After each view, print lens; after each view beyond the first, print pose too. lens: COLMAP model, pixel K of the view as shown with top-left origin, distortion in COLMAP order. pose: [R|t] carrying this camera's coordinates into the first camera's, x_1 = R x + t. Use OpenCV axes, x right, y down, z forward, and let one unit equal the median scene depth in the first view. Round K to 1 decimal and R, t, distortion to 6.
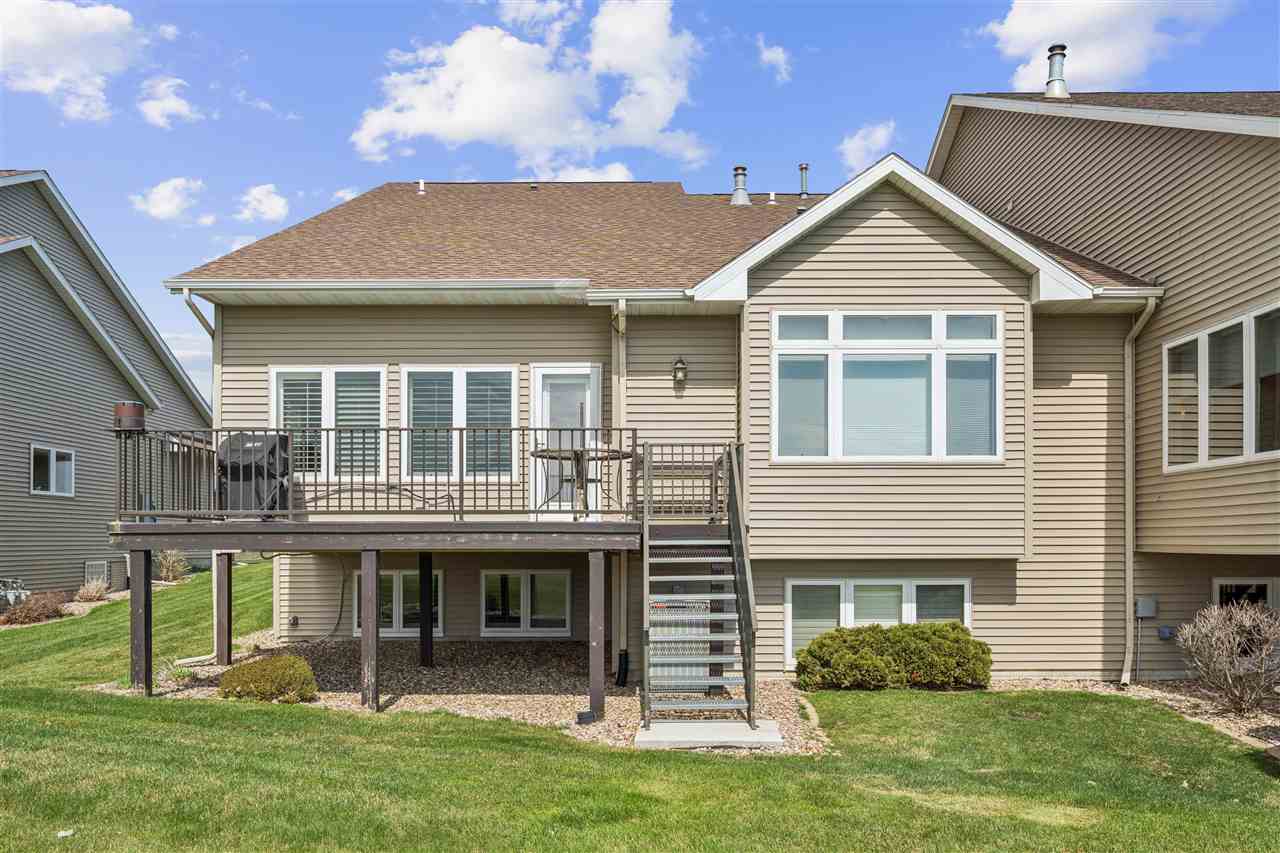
lens RADIAL K [[955.1, 0, 625.5], [0, 955.1, 533.7], [0, 0, 1]] dist [0.001097, -0.000943]
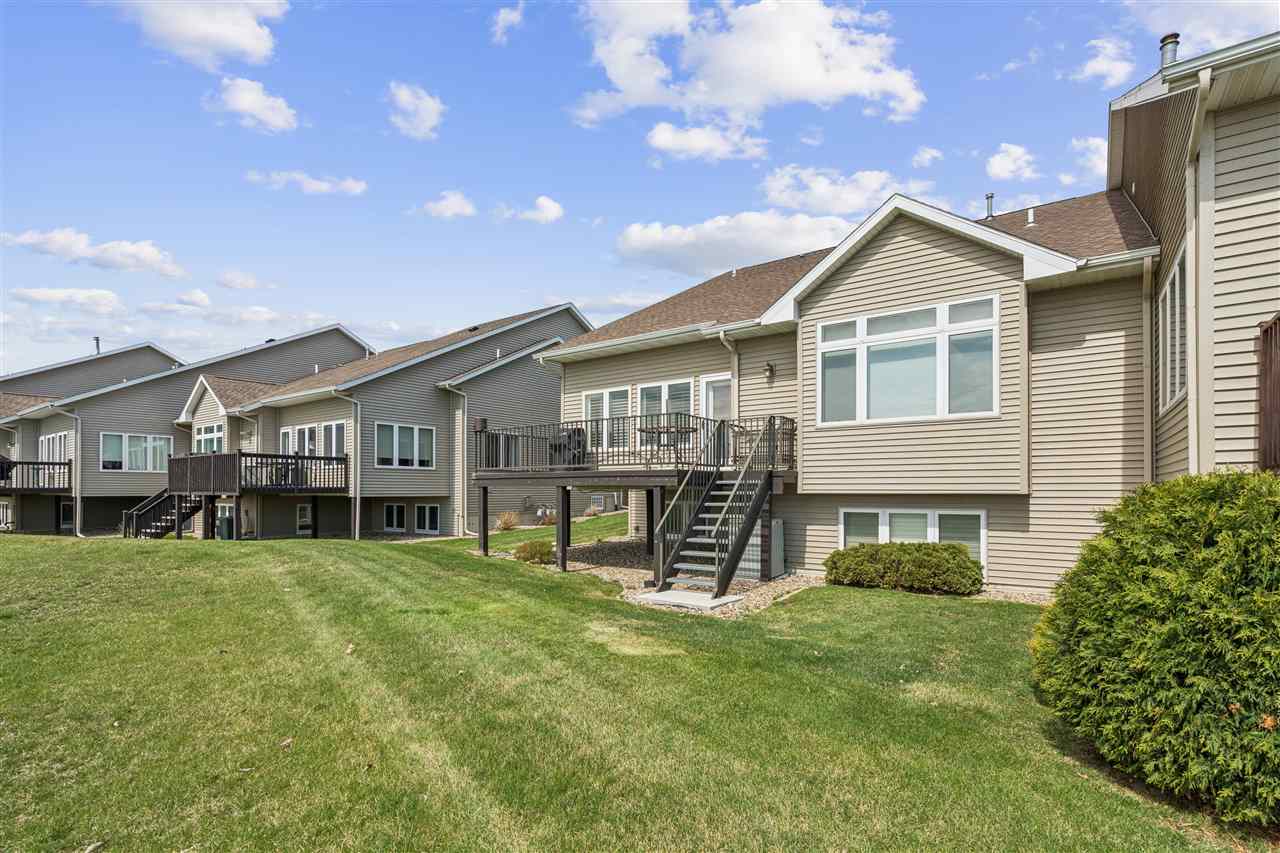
lens RADIAL K [[603.1, 0, 642.0], [0, 603.1, 483.6], [0, 0, 1]] dist [0.000085, 0.000712]
pose [[0.814261, -0.004833, -0.580479, 0.470401], [0.004903, 0.999987, -0.001448, 0.011522], [0.580478, -0.001667, 0.814274, 0.093239]]
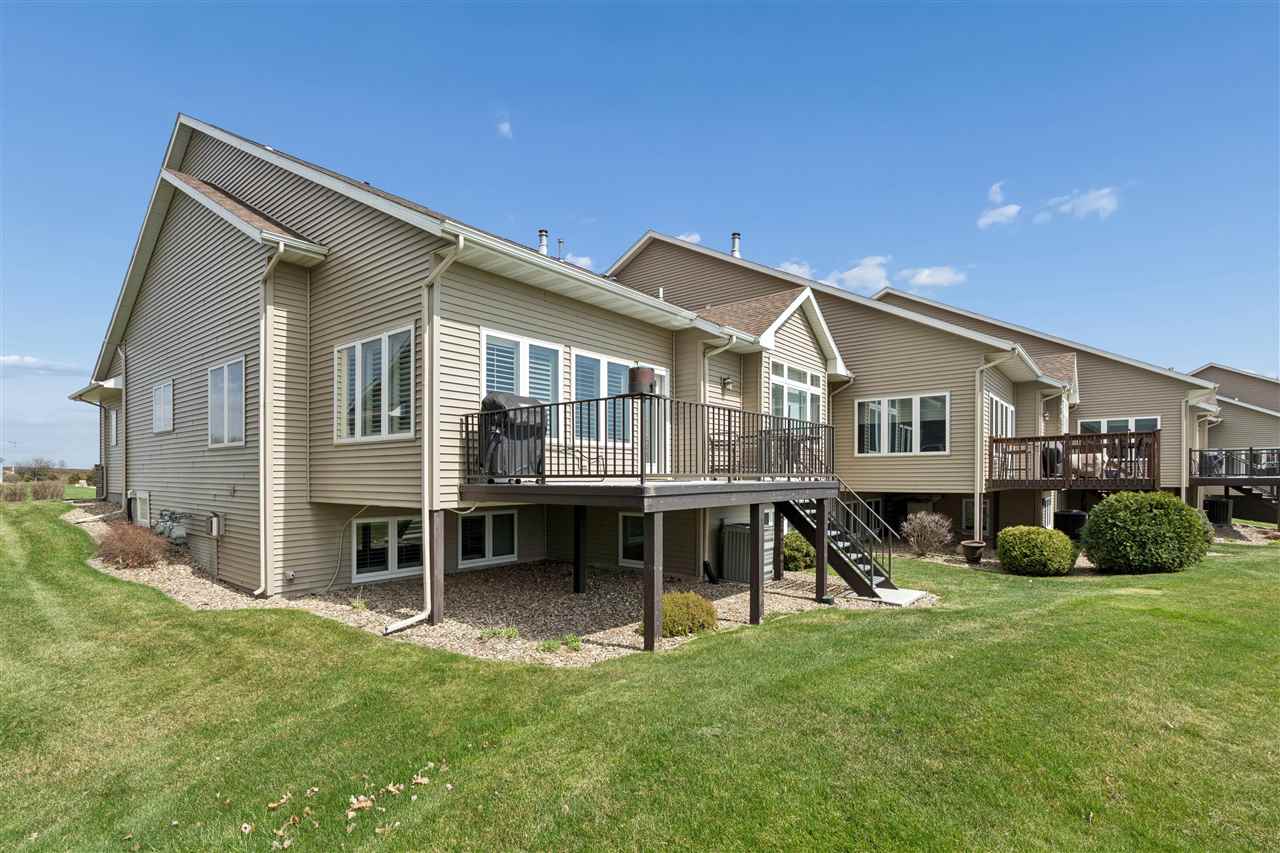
lens RADIAL K [[603.1, 0, 642.0], [0, 603.1, 483.6], [0, 0, 1]] dist [0.000085, 0.000712]
pose [[0.611423, -0.009937, 0.791241, -0.867396], [-0.007572, 0.999802, 0.018408, -0.020928], [-0.791268, -0.017247, 0.611227, 0.504305]]
